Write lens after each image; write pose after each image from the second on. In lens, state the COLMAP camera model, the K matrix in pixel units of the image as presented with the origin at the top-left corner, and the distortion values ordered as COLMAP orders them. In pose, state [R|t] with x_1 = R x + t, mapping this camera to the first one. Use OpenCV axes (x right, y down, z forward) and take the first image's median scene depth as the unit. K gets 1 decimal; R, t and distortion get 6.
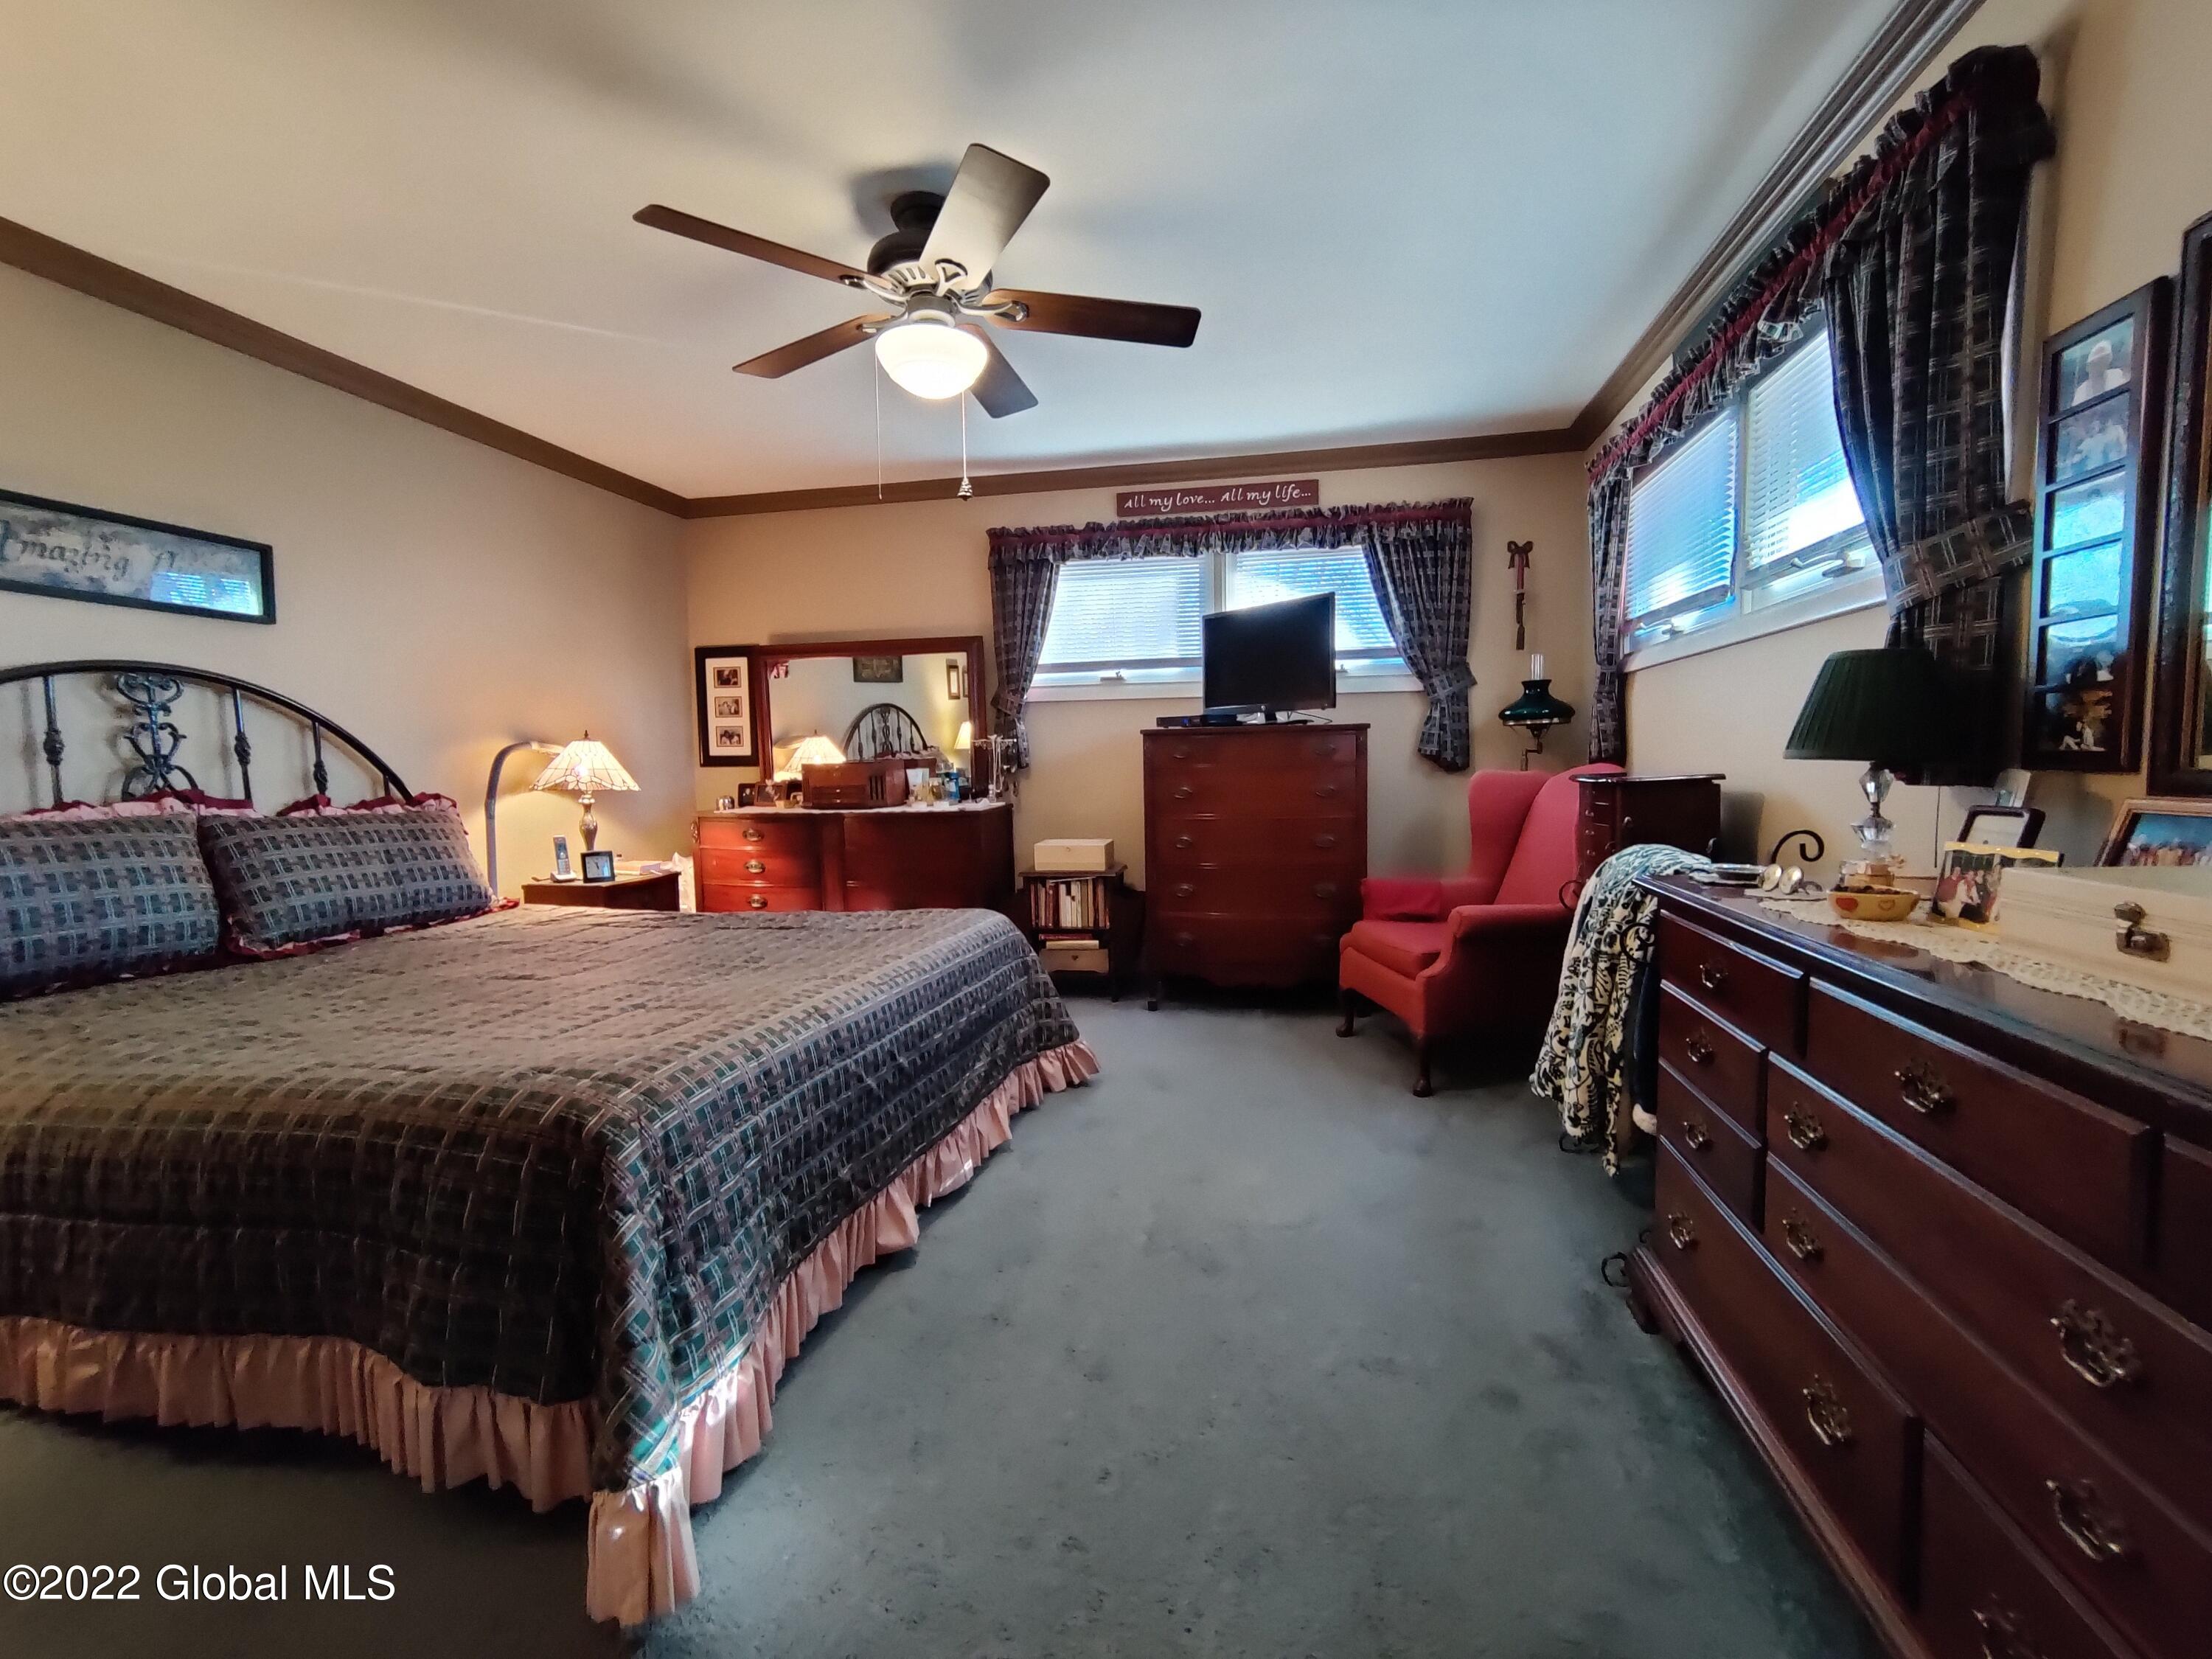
lens RADIAL K [[947.6, 0, 1119.5], [0, 947.6, 831.5], [0, 0, 1]] dist [-0.001988, 0.000863]
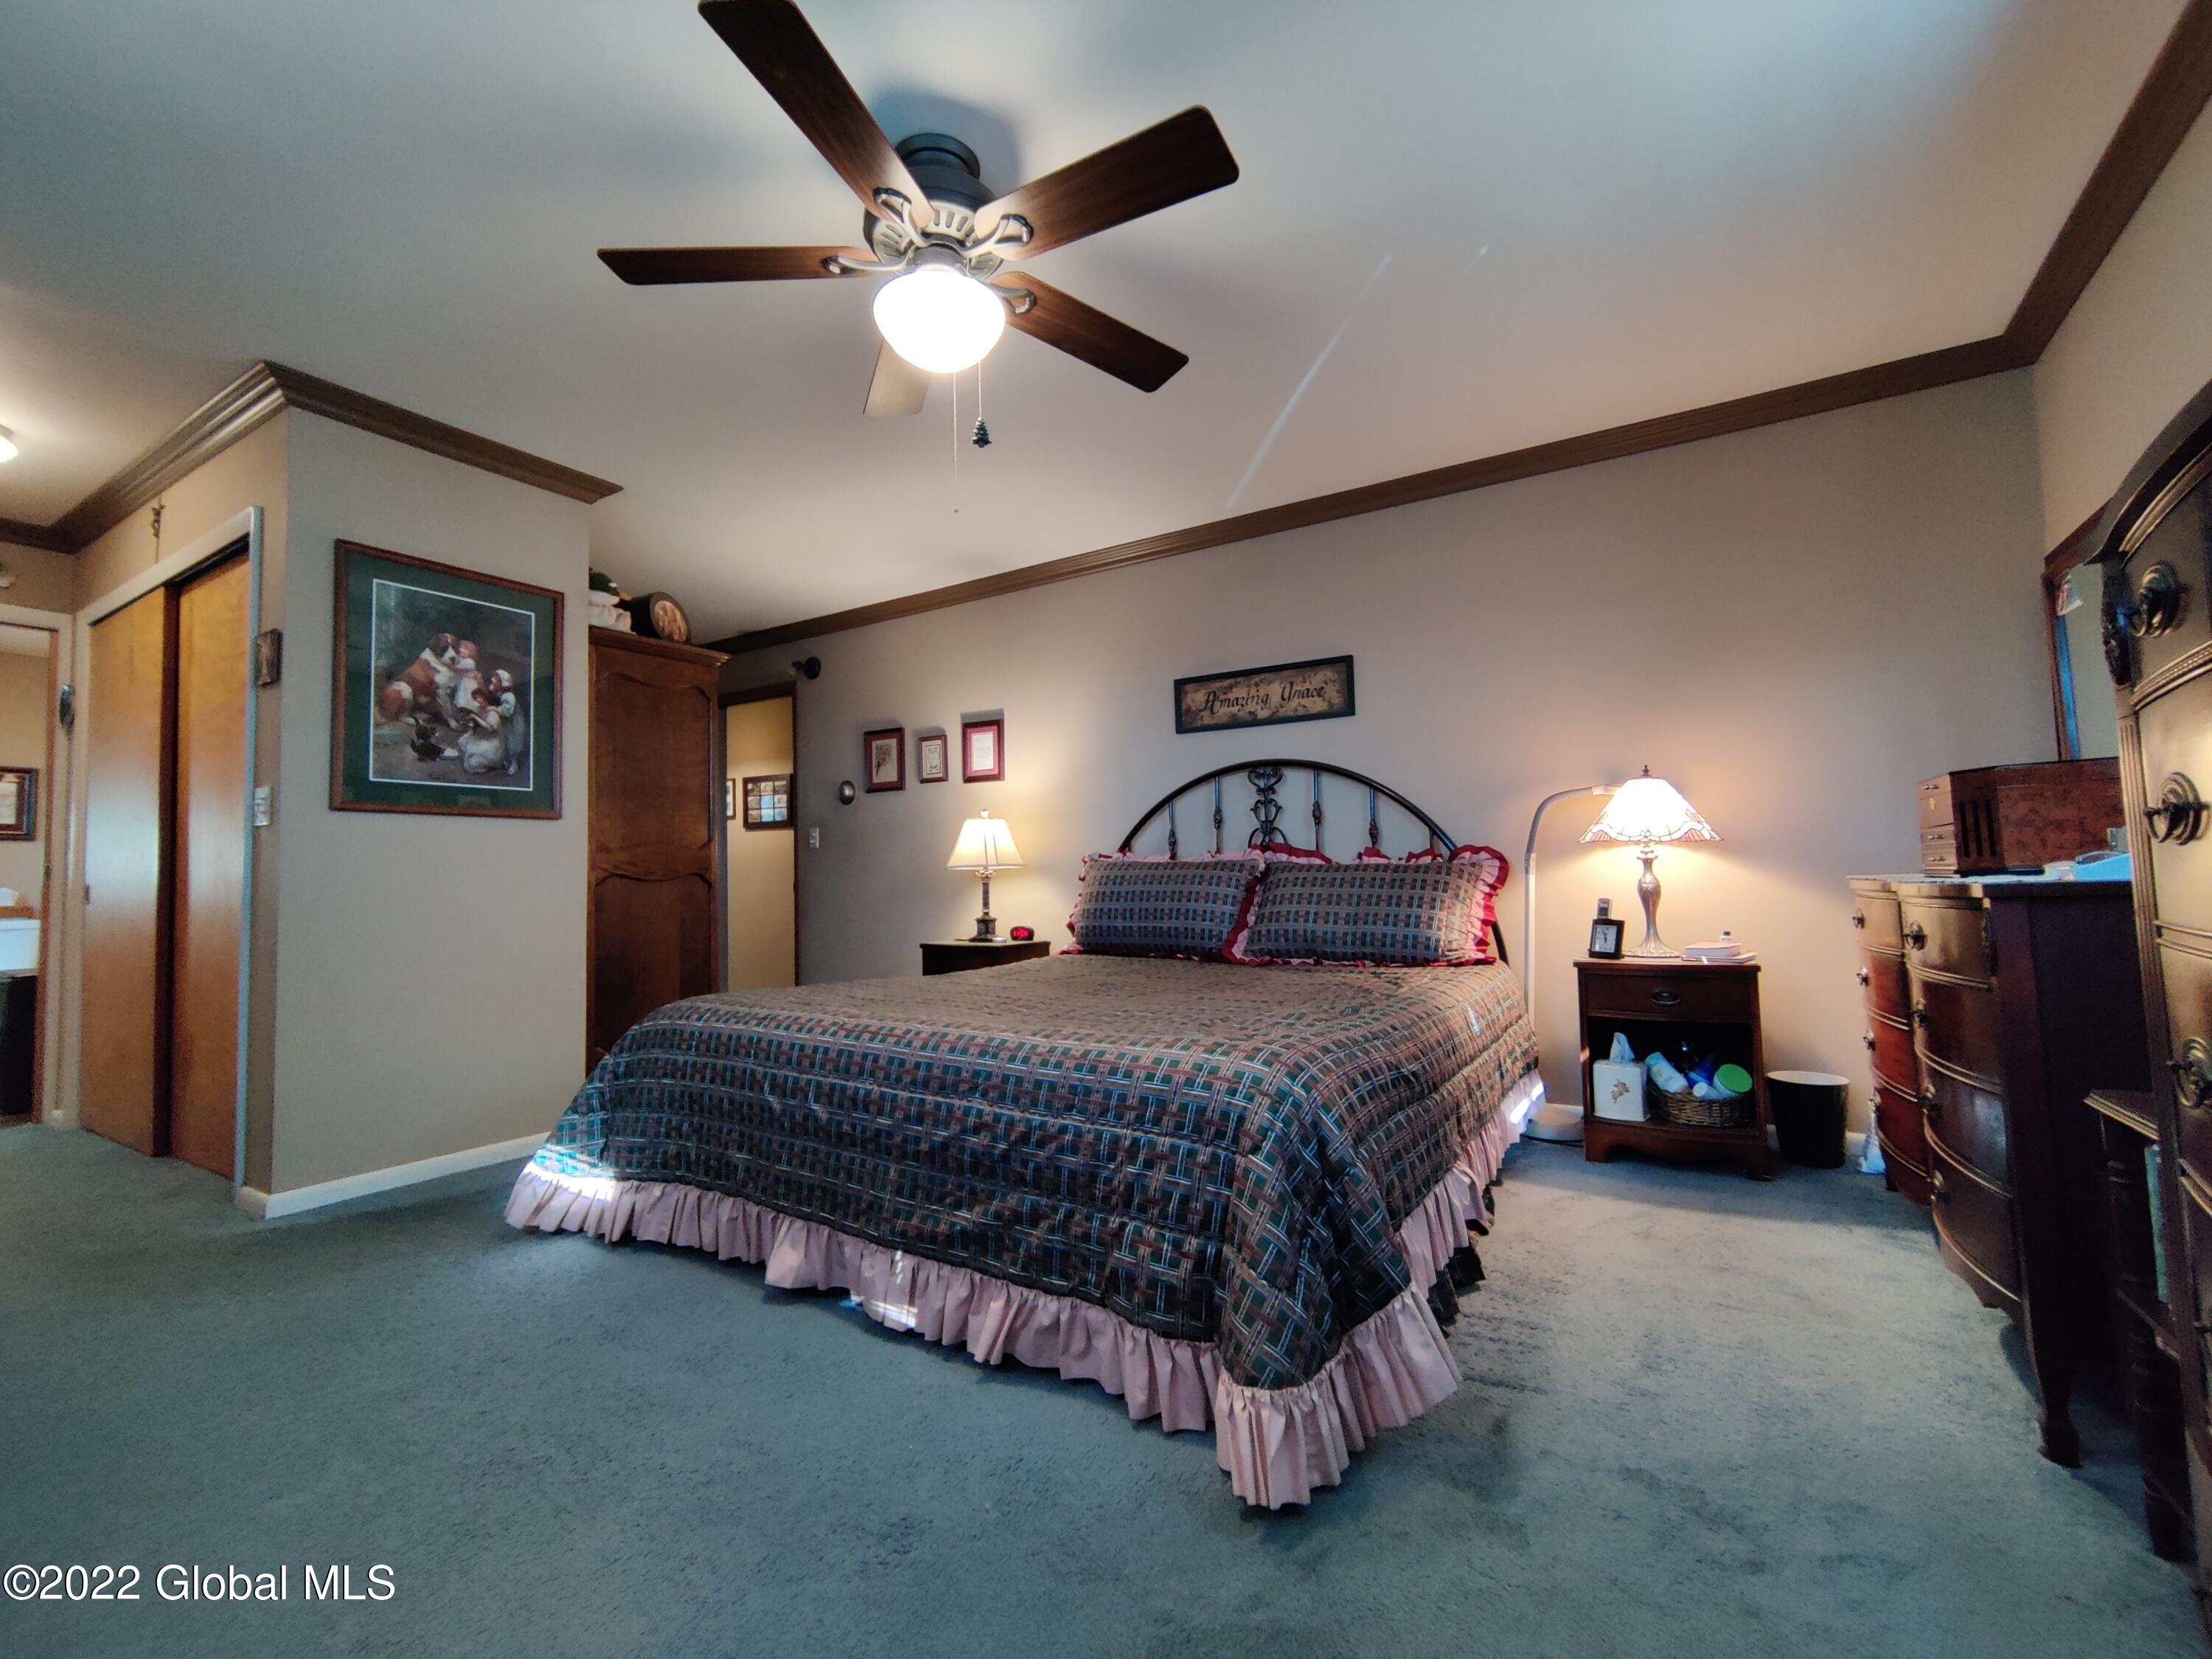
lens RADIAL K [[947.6, 0, 1119.5], [0, 947.6, 831.5], [0, 0, 1]] dist [-0.001988, 0.000863]
pose [[-0.338121, -0.021508, -0.940857, 0.459625], [-0.042015, 0.999087, -0.007740, -0.040254], [0.940164, 0.036913, -0.338716, 1.239063]]
